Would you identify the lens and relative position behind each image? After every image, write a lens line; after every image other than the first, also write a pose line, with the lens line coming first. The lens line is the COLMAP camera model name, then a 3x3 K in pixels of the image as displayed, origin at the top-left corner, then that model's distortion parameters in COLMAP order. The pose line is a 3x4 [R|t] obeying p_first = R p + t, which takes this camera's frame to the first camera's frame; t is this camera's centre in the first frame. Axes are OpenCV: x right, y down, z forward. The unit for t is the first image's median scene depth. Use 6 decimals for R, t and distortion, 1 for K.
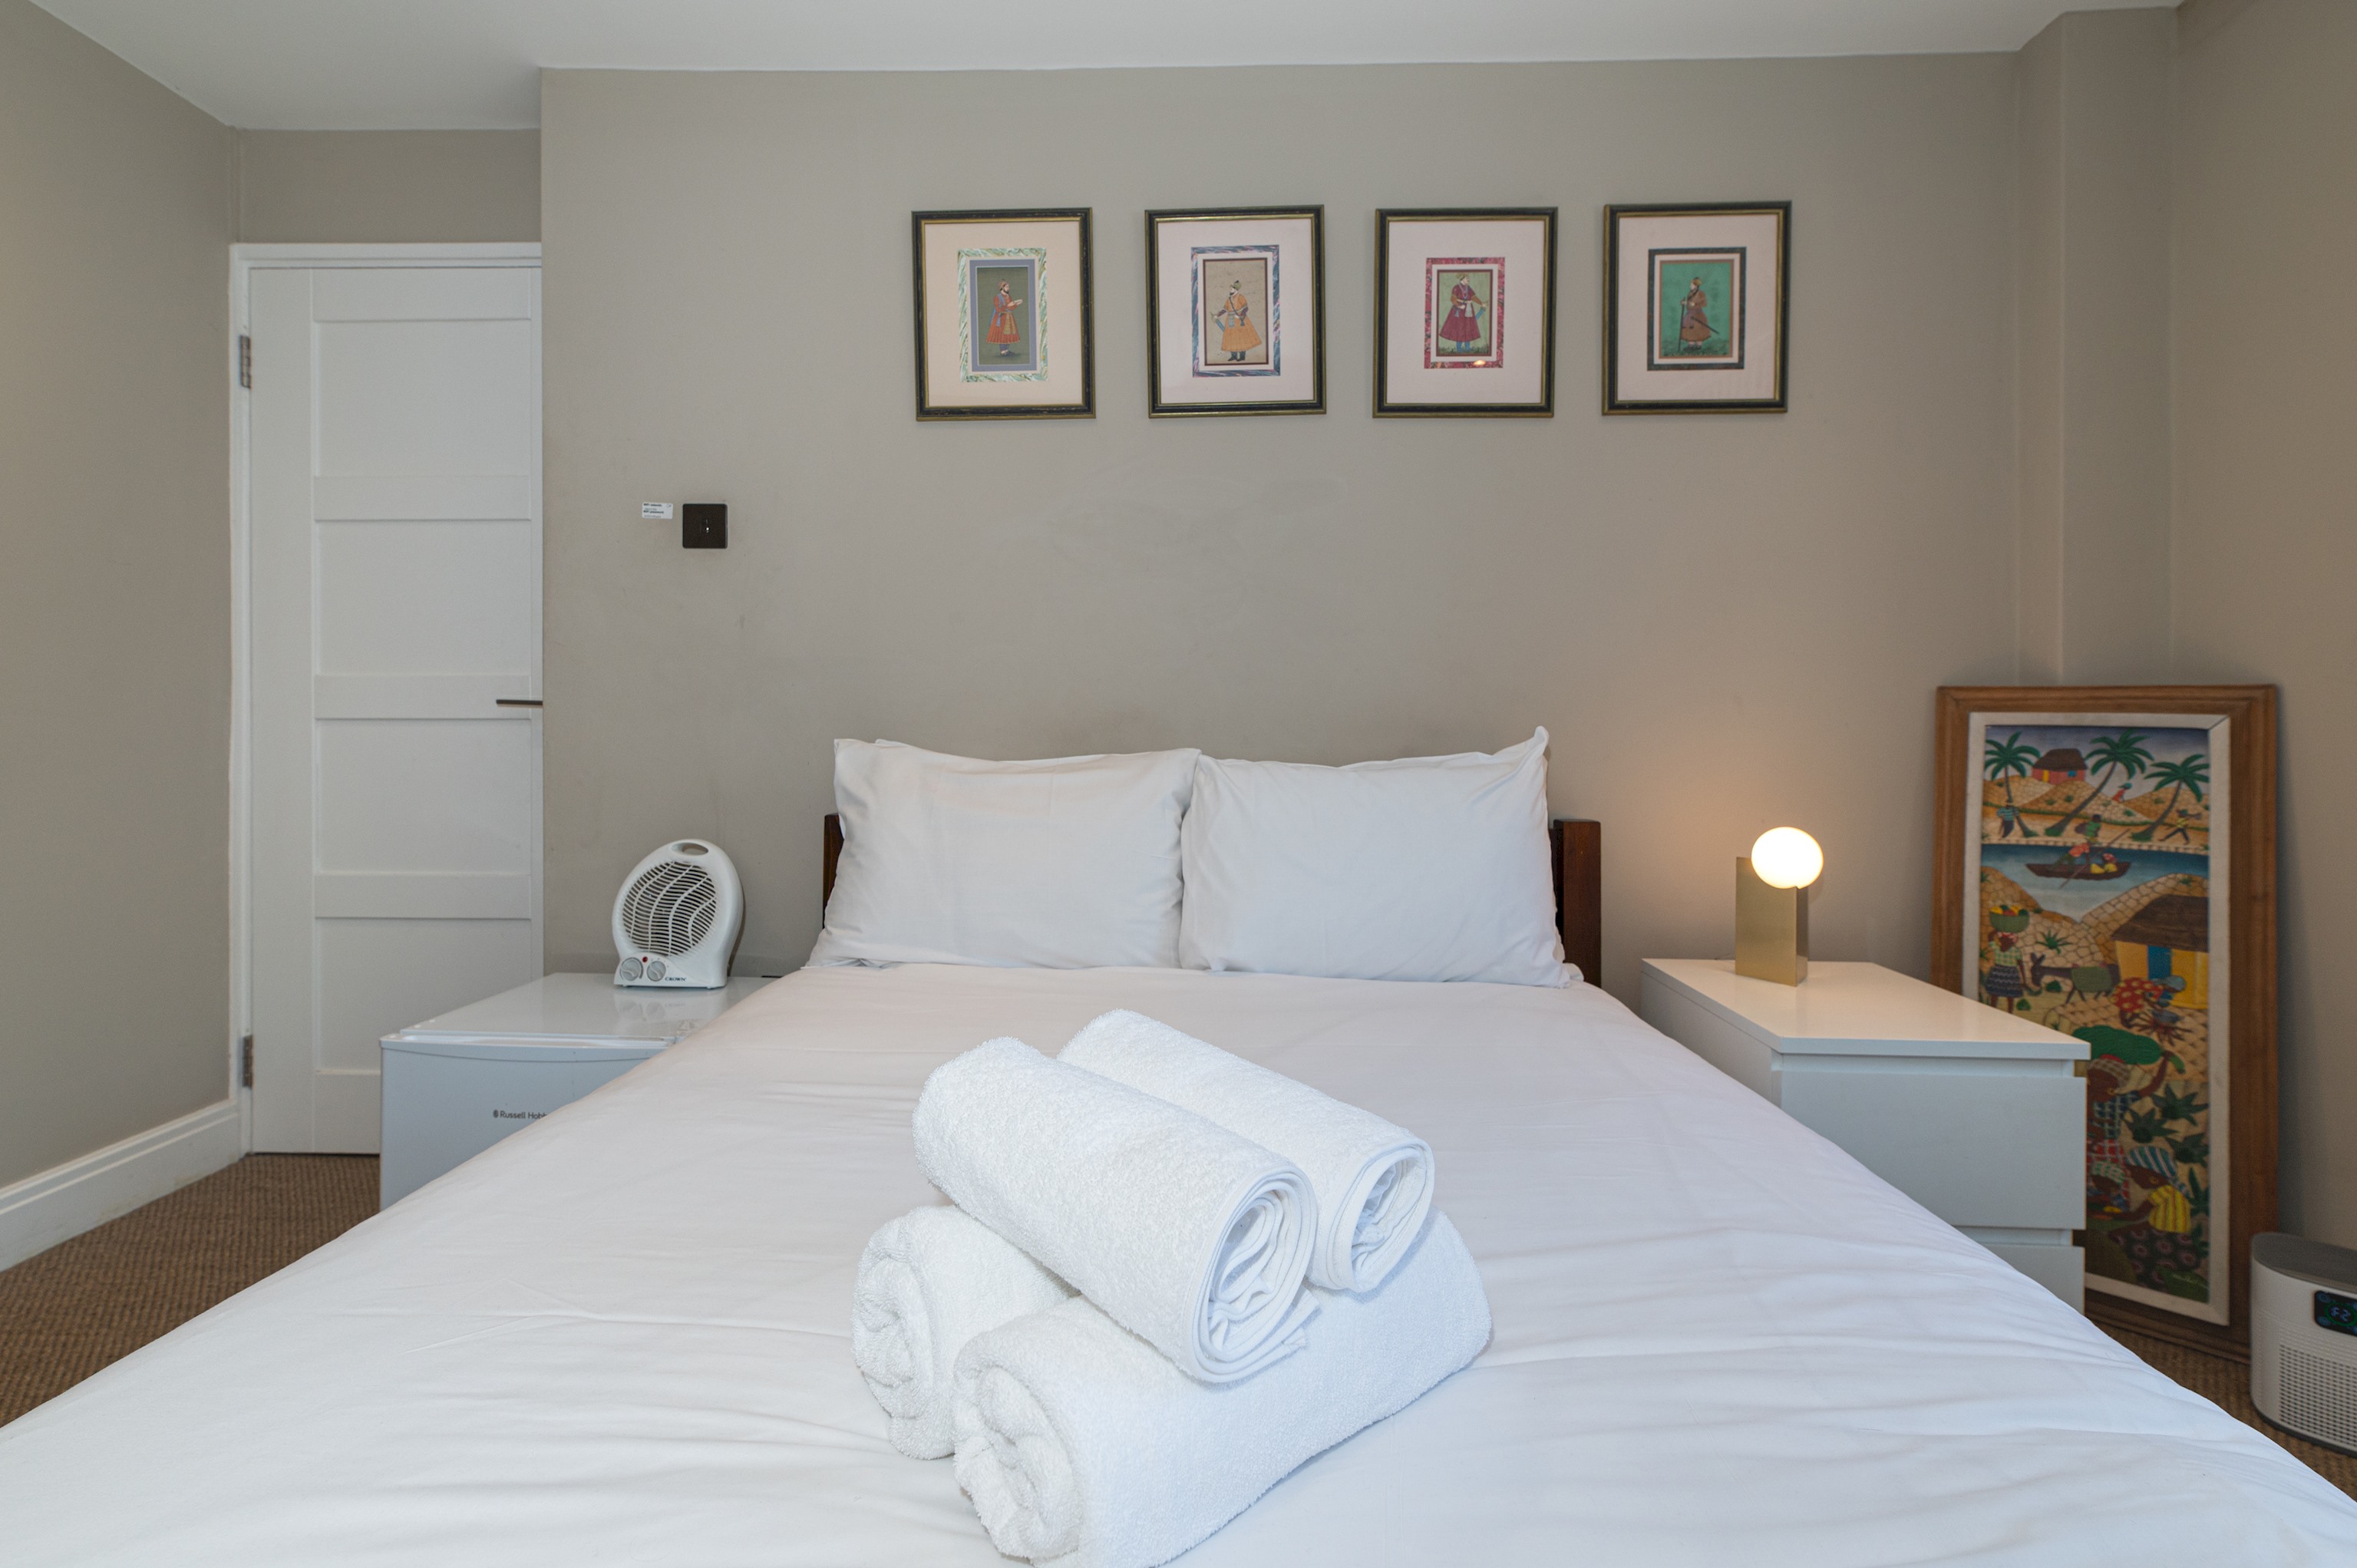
lens RADIAL K [[1064.2, 0, 1190.8], [0, 1064.2, 750.9], [0, 0, 1]] dist [0.008615, -0.003220]
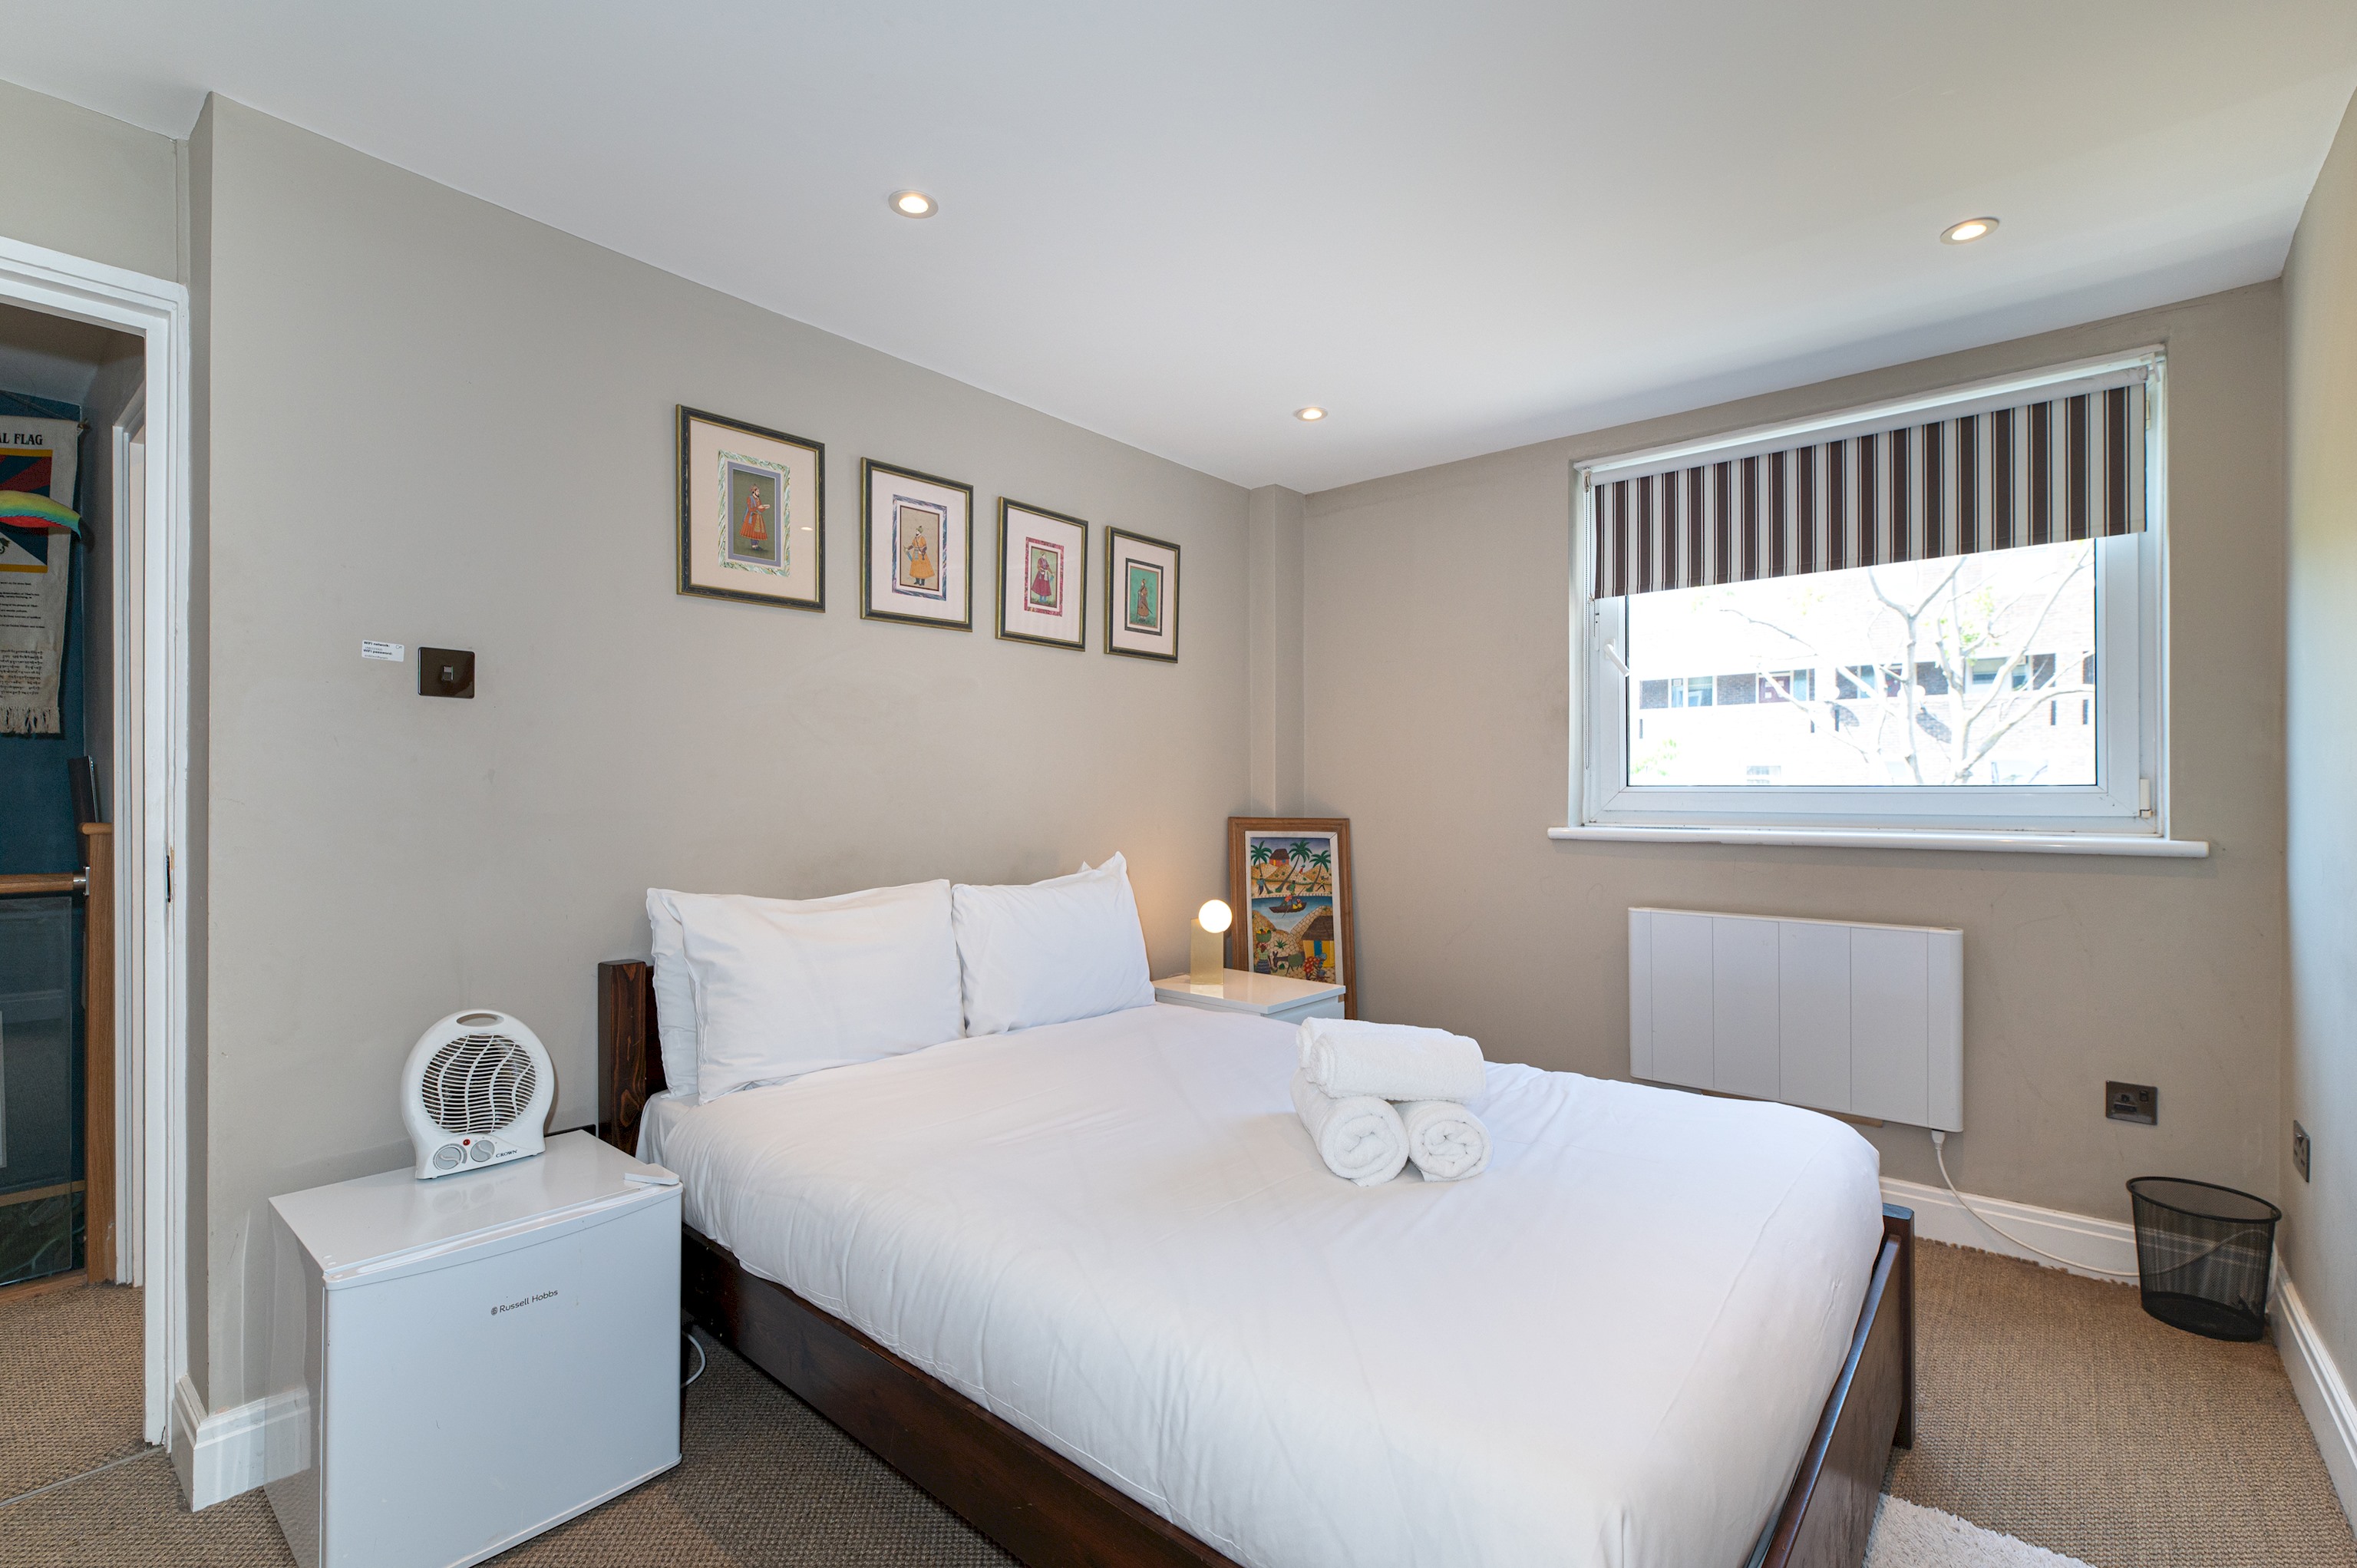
lens RADIAL K [[1064.2, 0, 1217.1], [0, 1064.2, 798.0], [0, 0, 1]] dist [0.008615, -0.003220]
pose [[0.591792, -0.009122, 0.806039, -0.838235], [0.011908, 0.999926, 0.002573, -0.099841], [-0.806003, 0.008076, 0.591856, -0.093842]]
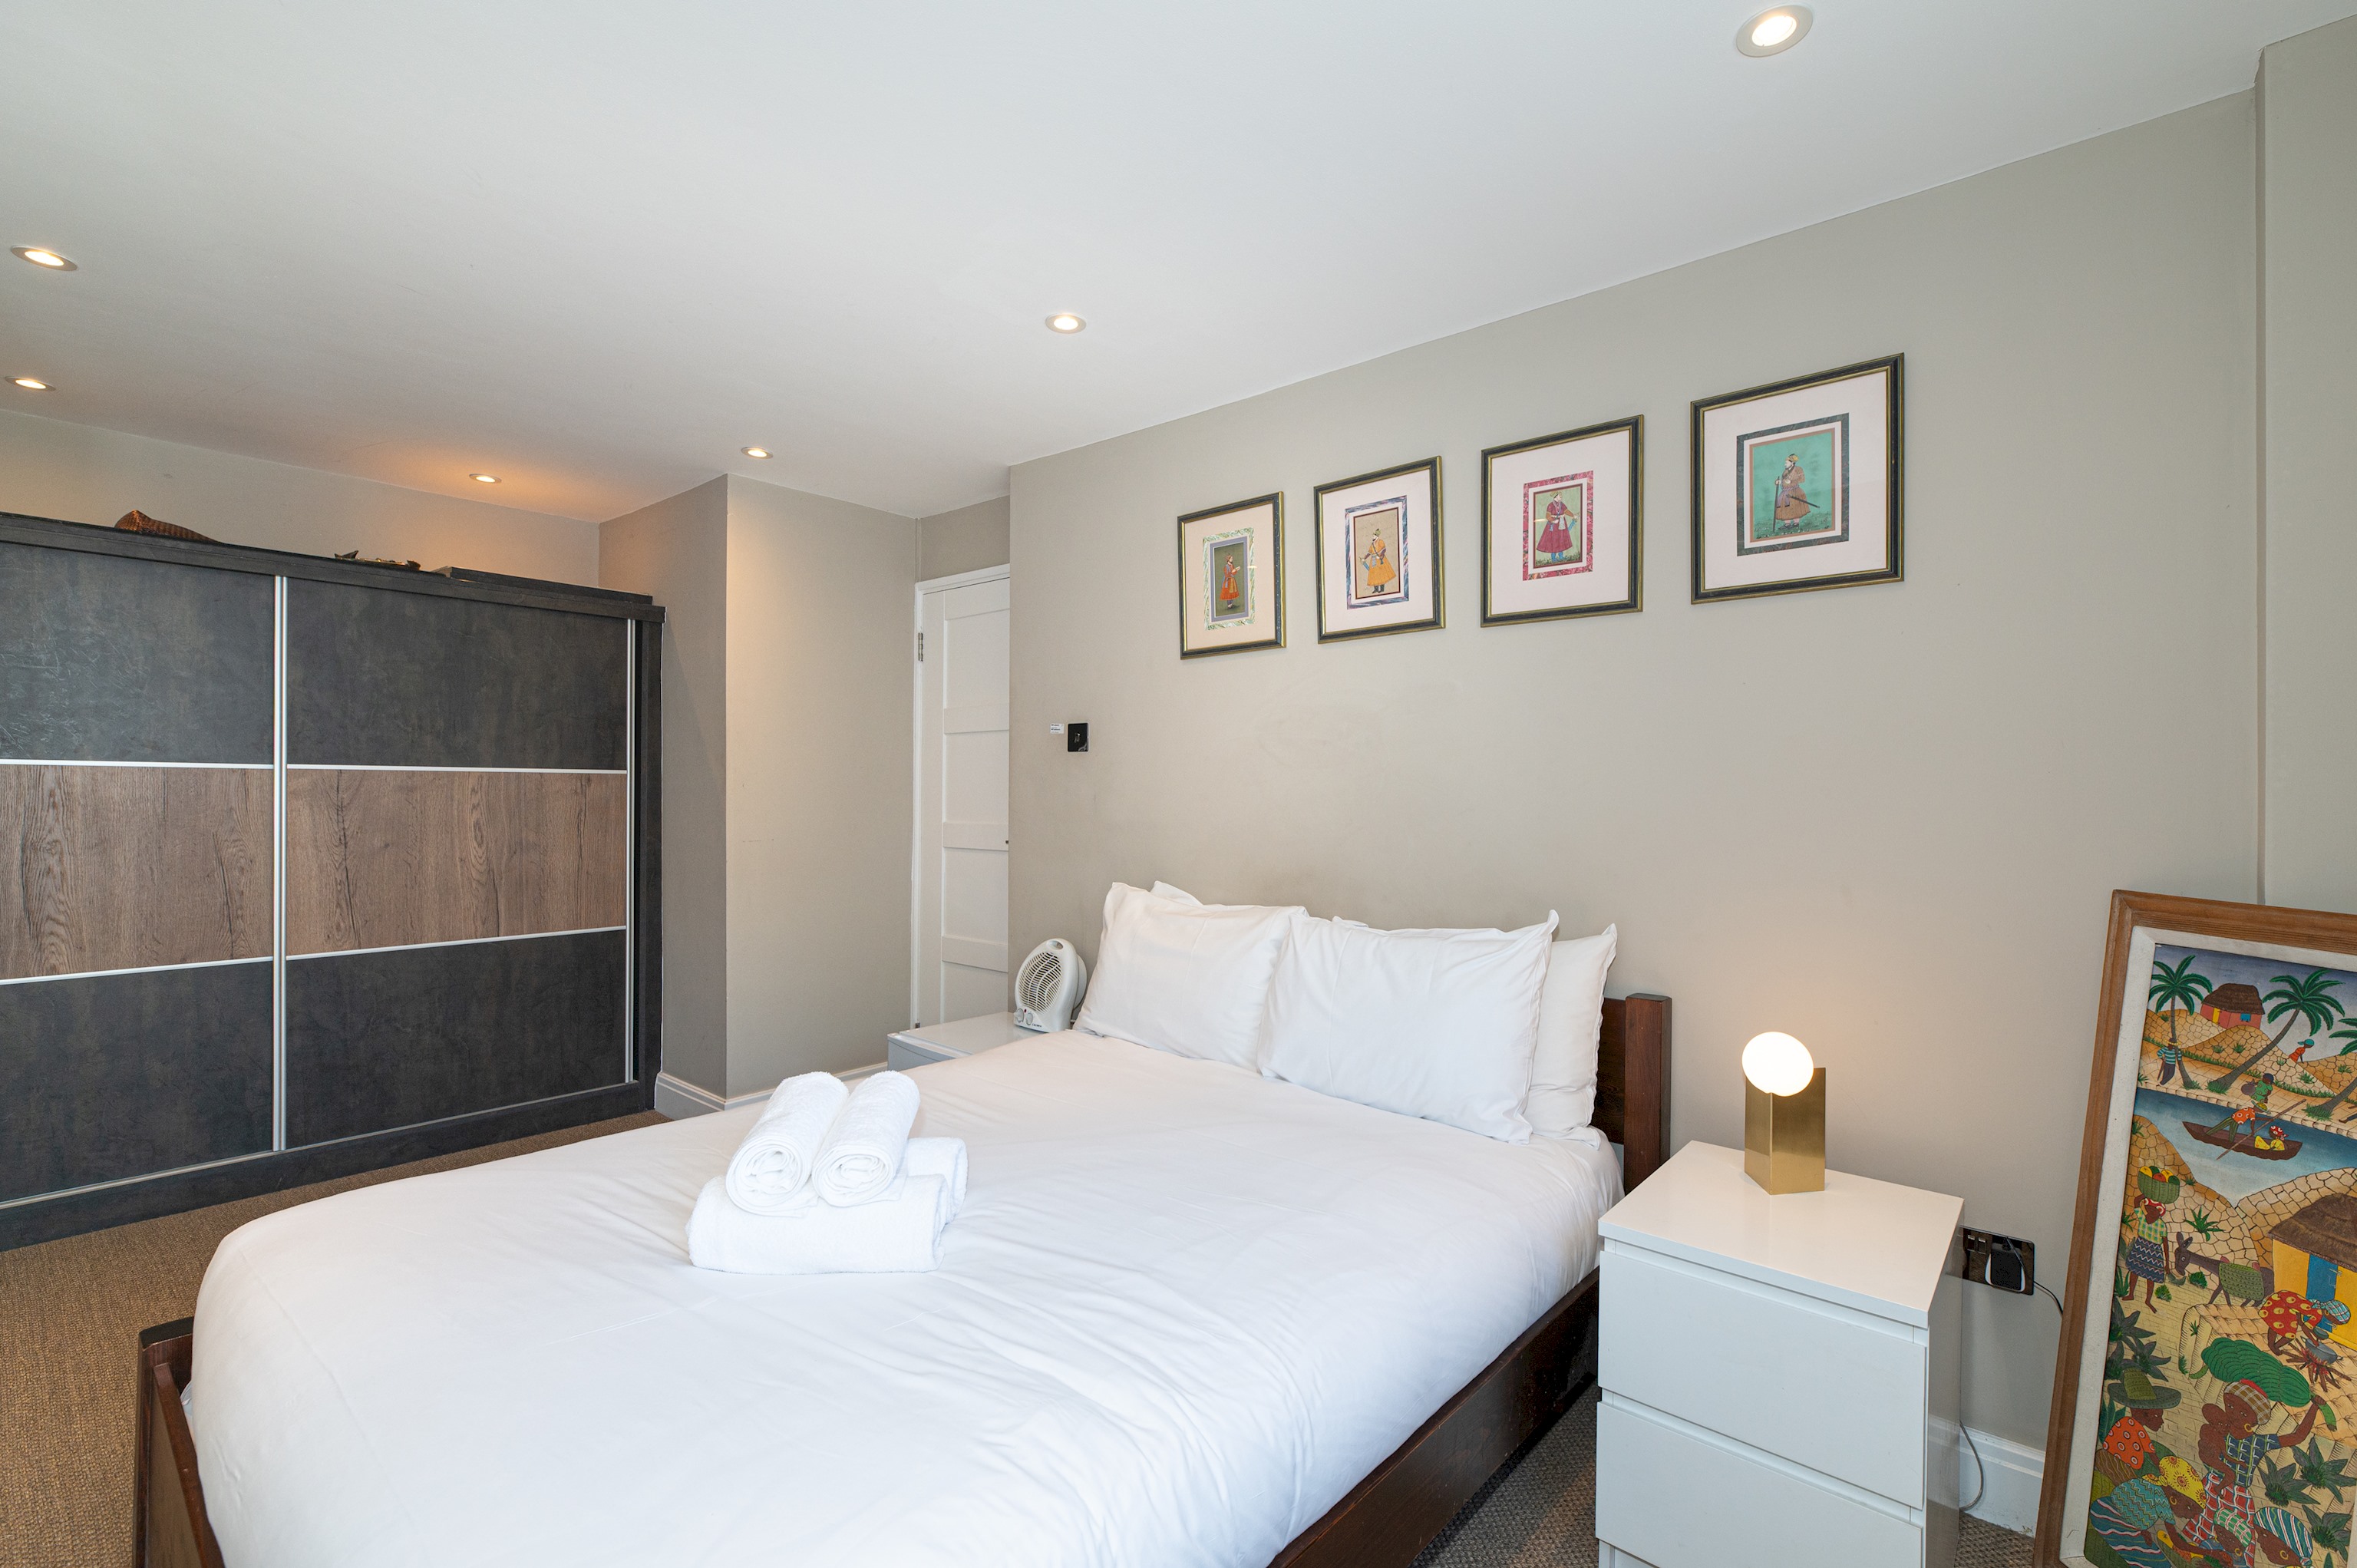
lens RADIAL K [[1064.2, 0, 1196.6], [0, 1064.2, 807.3], [0, 0, 1]] dist [0.008615, -0.003220]
pose [[0.774398, 0.011330, -0.632598, 0.684732], [-0.014857, 0.999890, -0.000279, -0.115237], [0.632525, 0.009615, 0.774481, -0.095615]]
